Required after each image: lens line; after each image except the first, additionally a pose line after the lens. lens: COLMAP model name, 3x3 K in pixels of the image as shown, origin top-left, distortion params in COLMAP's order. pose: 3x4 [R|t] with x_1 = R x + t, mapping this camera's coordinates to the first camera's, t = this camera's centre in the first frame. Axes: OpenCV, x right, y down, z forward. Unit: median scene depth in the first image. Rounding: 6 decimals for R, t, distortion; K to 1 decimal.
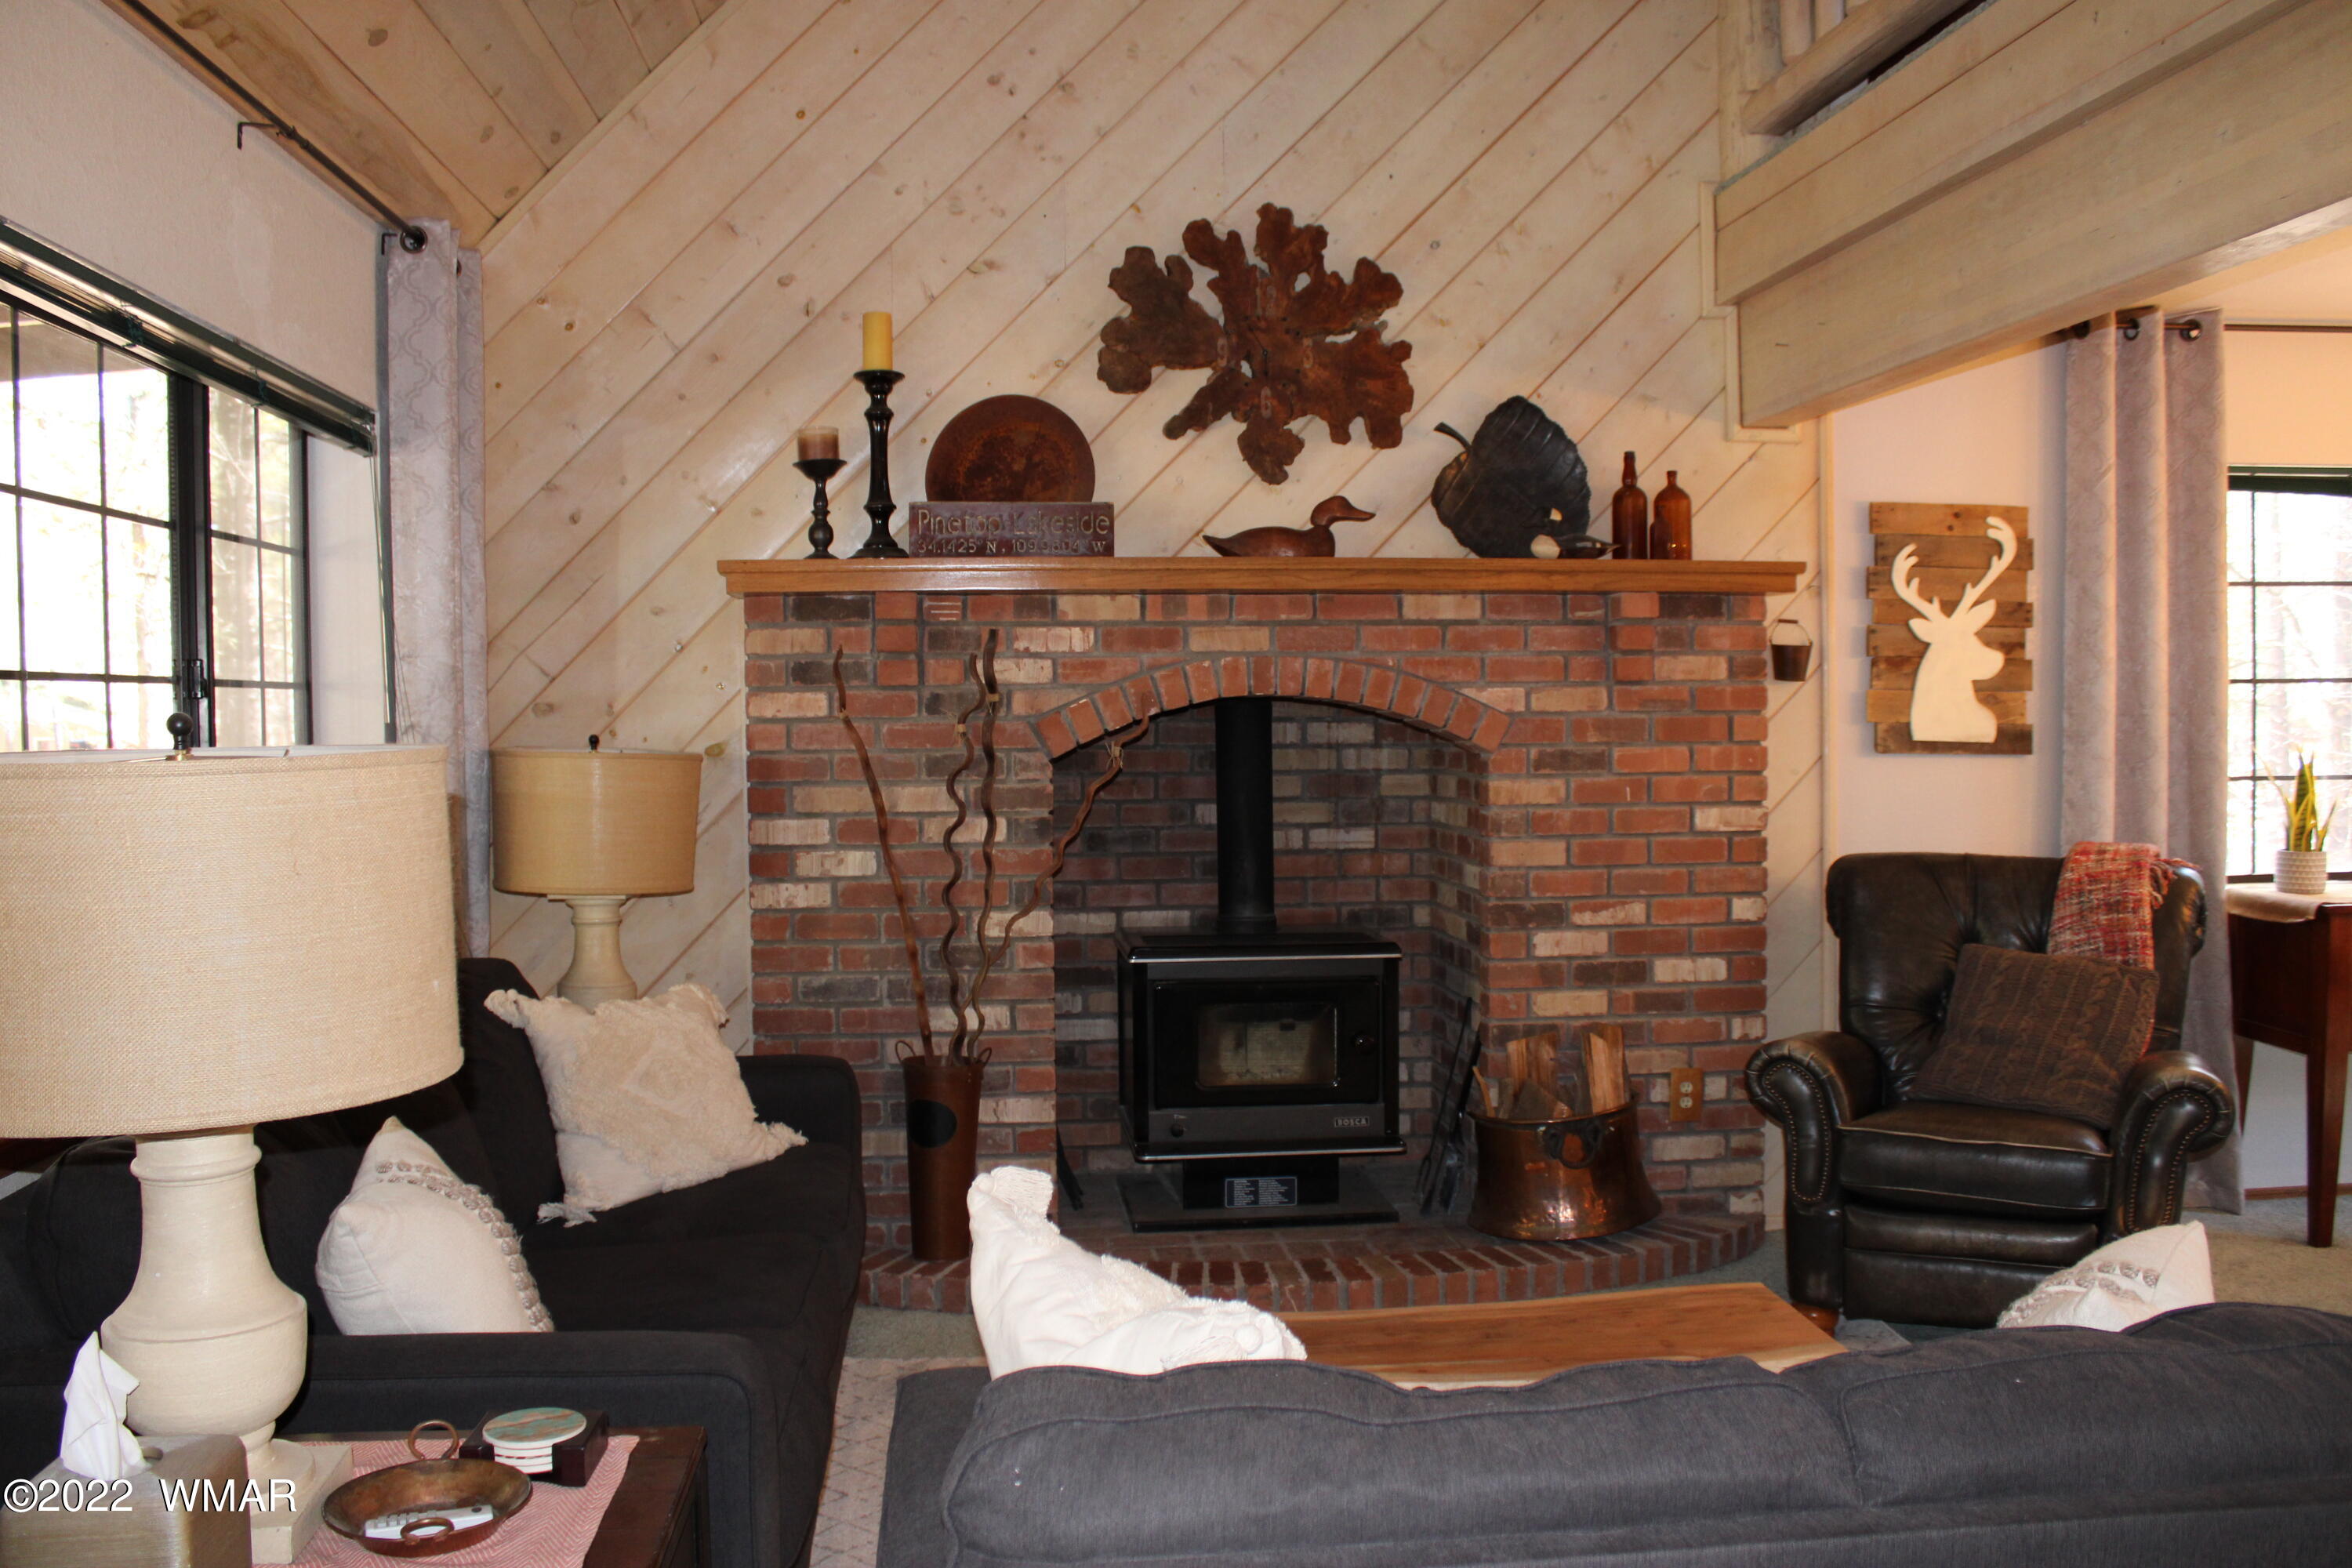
lens RADIAL K [[1927.6, 0, 1183.5], [0, 1927.6, 778.4], [0, 0, 1]] dist [-0.089388, 0.038070]
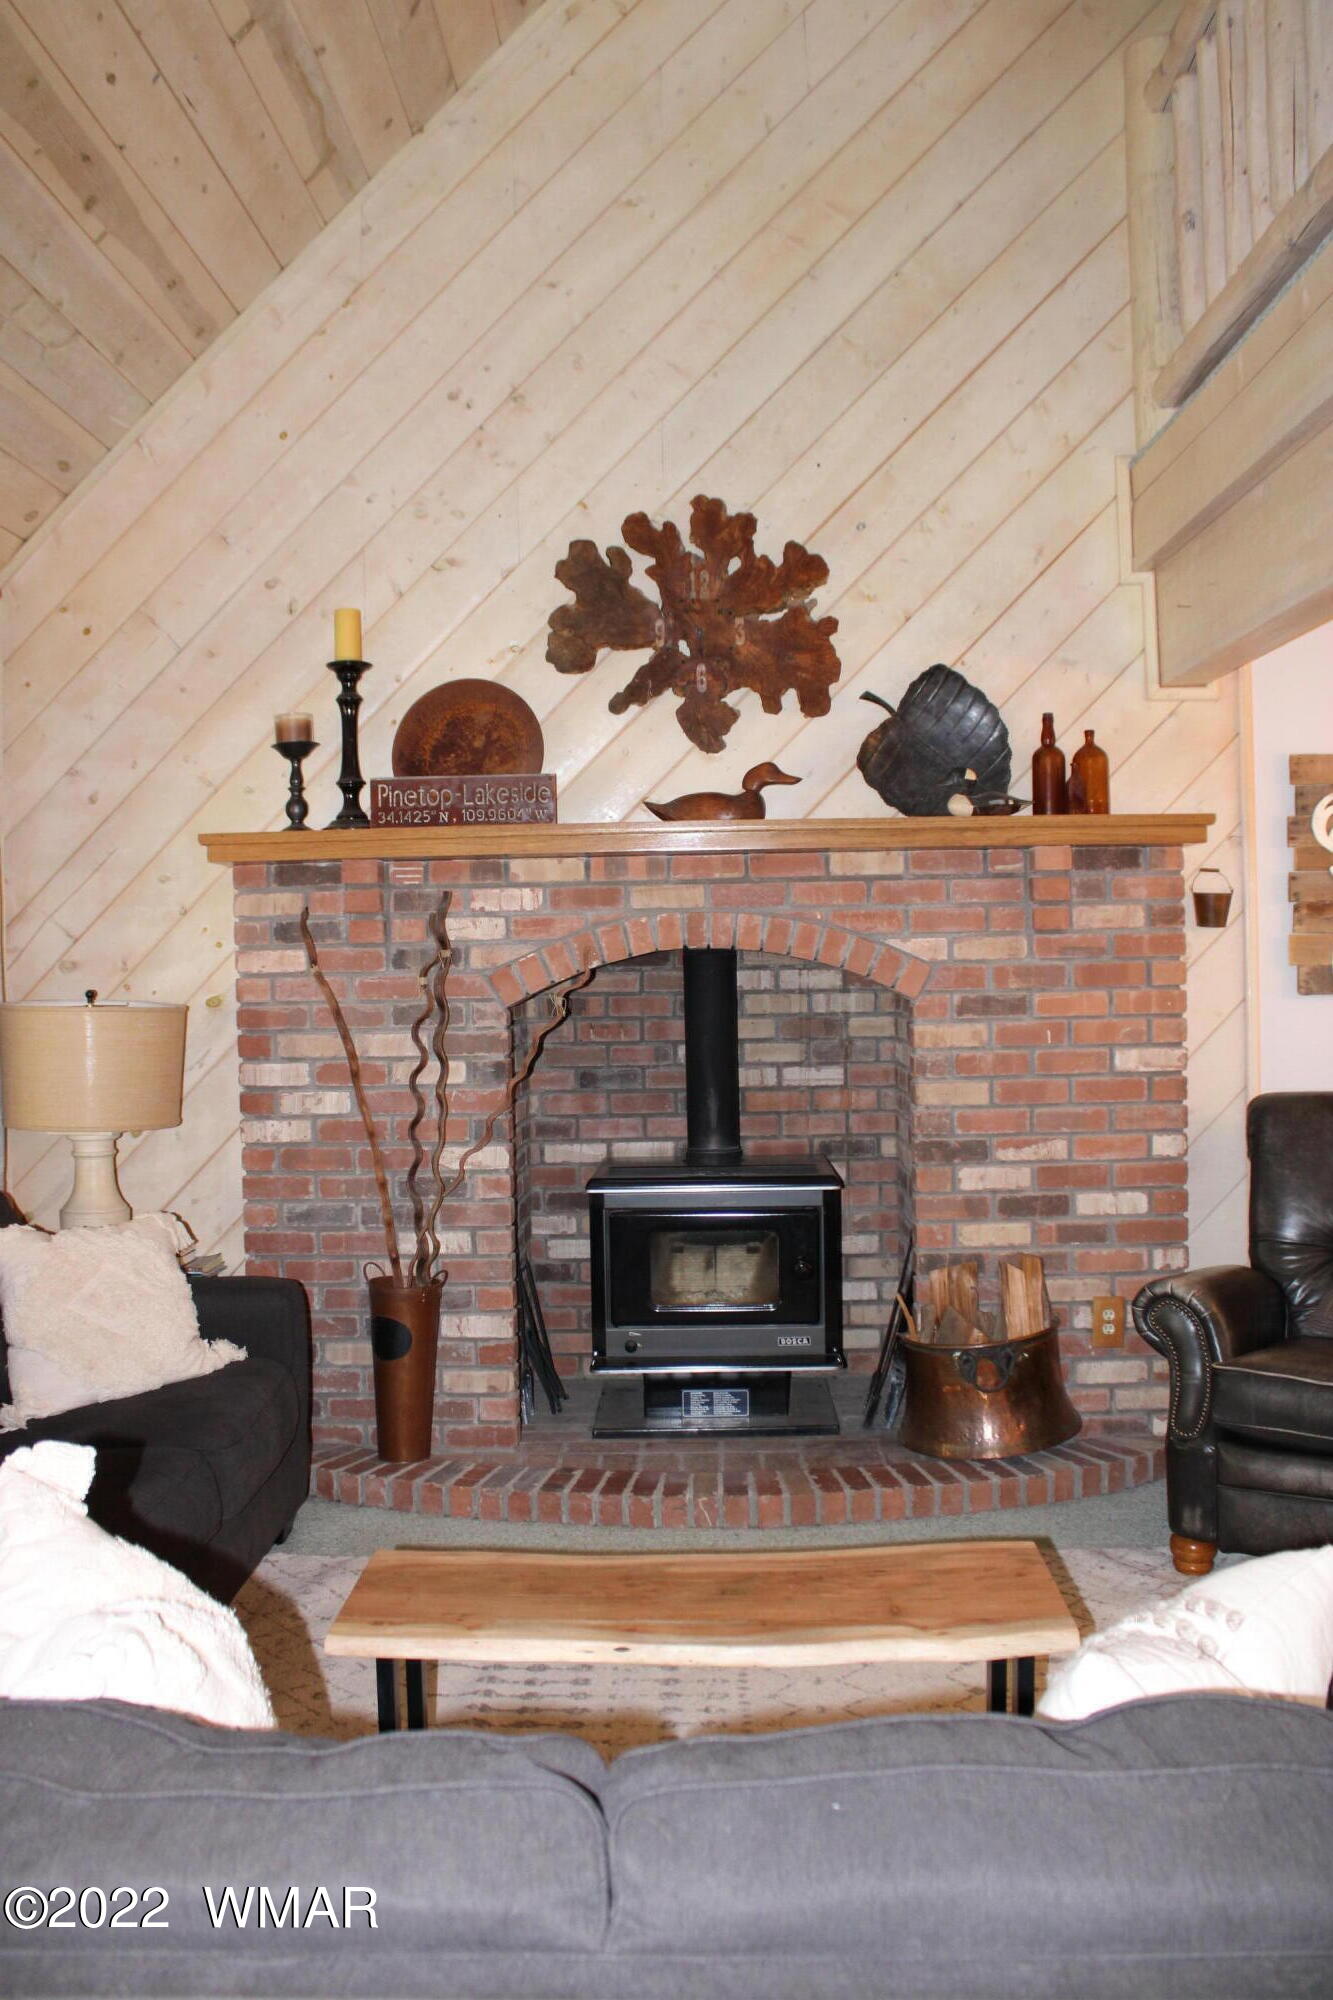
lens RADIAL K [[1639.2, 0, 662.6], [0, 1639.2, 994.0], [0, 0, 1]] dist [-0.089388, 0.038070]
pose [[0.991613, -0.007612, -0.129021, 0.139438], [0.006537, 0.999940, -0.008753, -0.009150], [0.129080, 0.007837, 0.991603, 0.082942]]
